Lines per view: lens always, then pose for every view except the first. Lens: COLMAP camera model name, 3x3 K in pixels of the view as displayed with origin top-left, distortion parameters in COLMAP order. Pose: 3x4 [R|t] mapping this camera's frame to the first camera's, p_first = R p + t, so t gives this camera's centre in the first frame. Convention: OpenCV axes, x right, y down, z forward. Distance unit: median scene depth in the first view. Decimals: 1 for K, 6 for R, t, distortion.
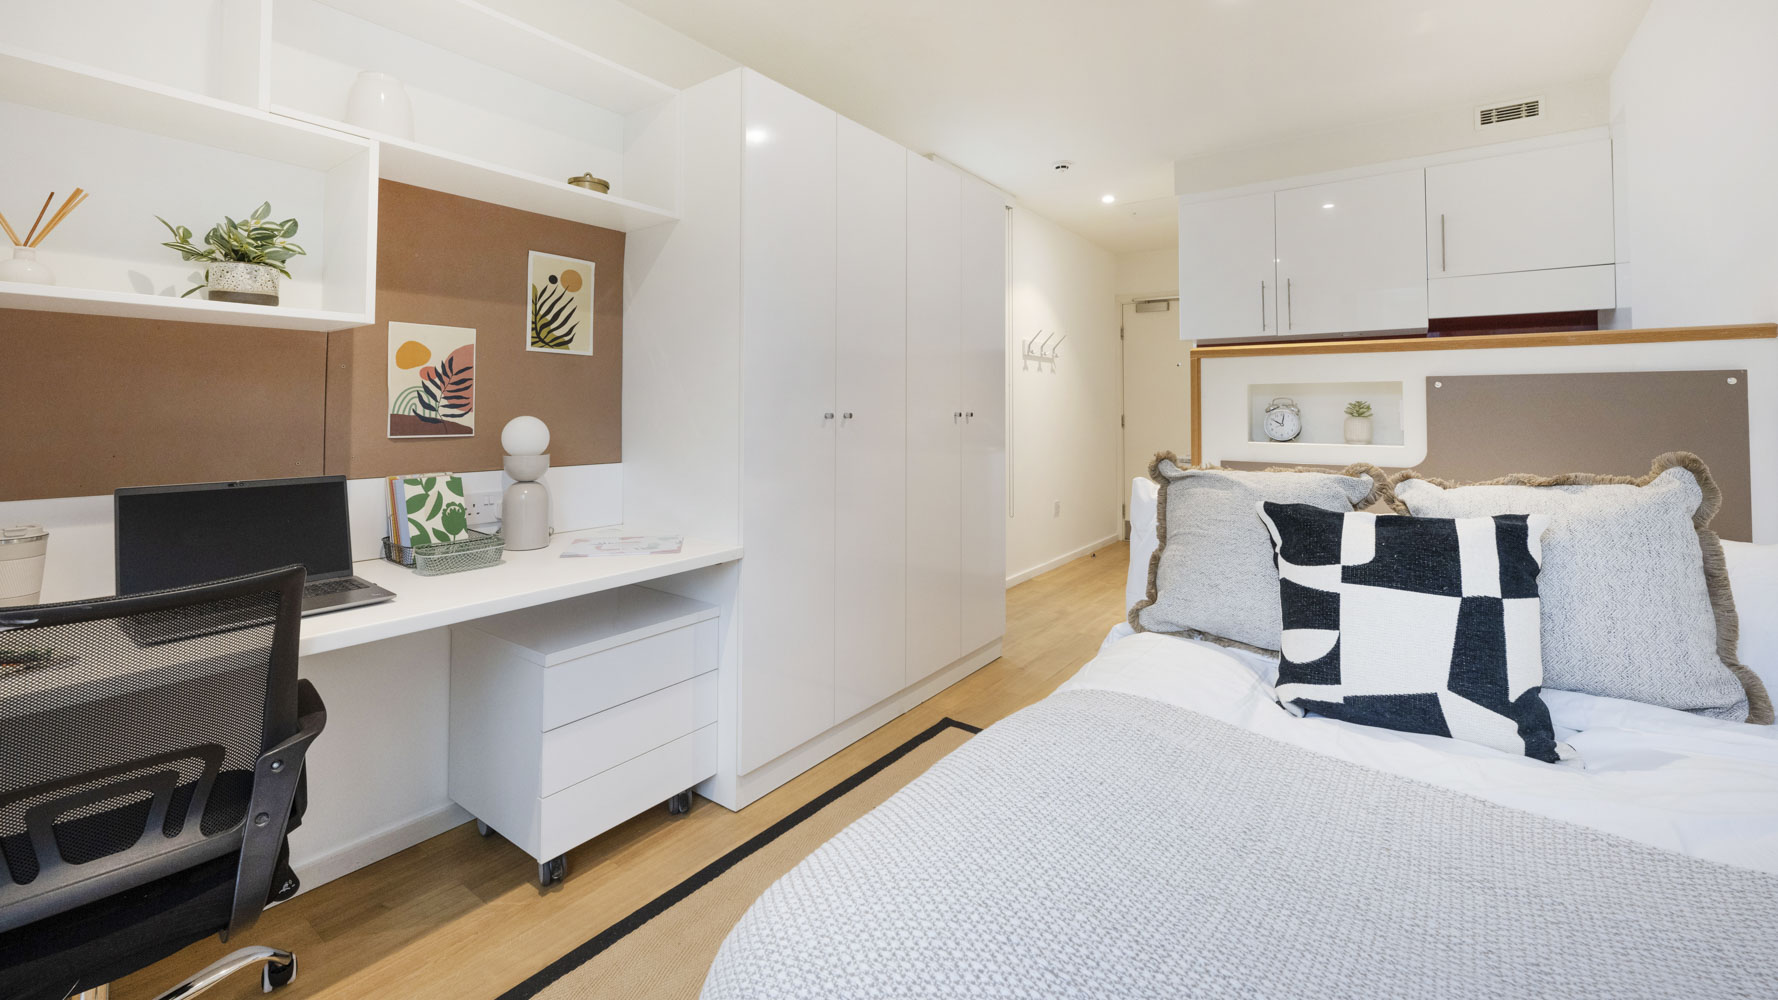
lens RADIAL K [[728.2, 0, 843.7], [0, 728.2, 524.4], [0, 0, 1]] dist [0.000778, 0.000017]
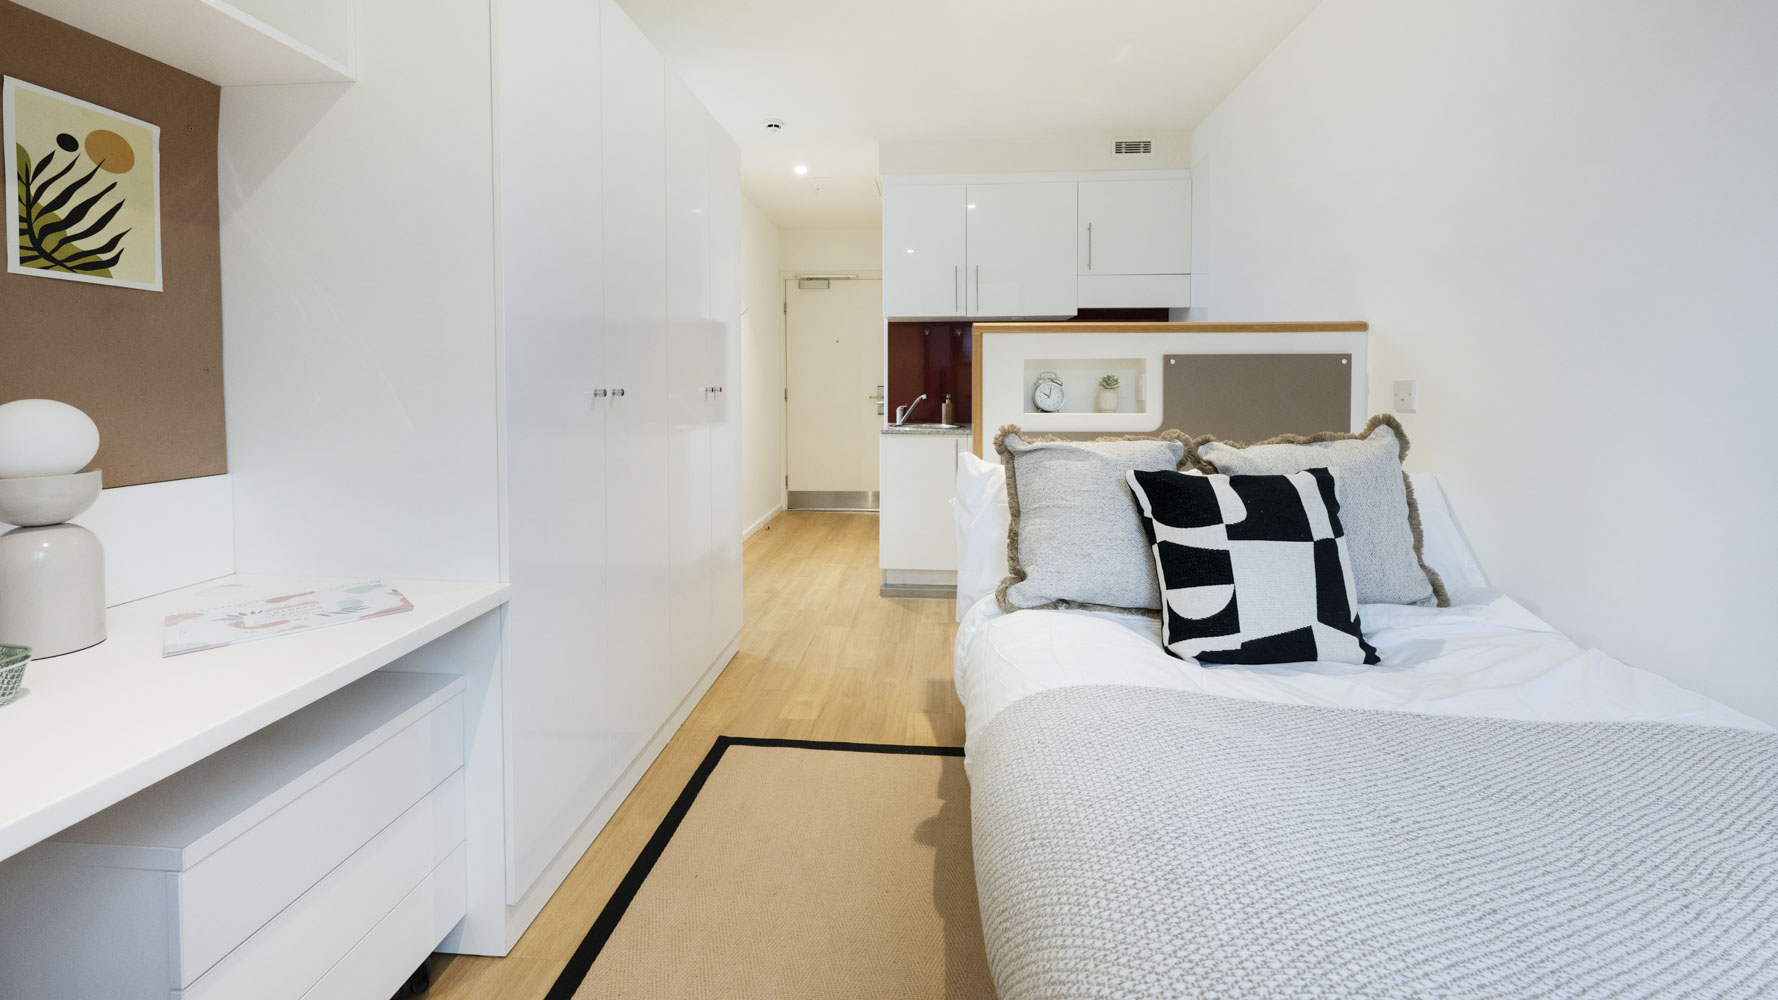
lens RADIAL K [[724.8, 0, 889.0], [0, 724.8, 500.0], [0, 0, 1]] dist [-0.001083, -0.000196]
pose [[0.831074, -0.091346, 0.548609, -0.215034], [0.089692, 0.995521, 0.029886, -0.037840], [-0.548882, 0.024368, 0.835544, 0.235507]]
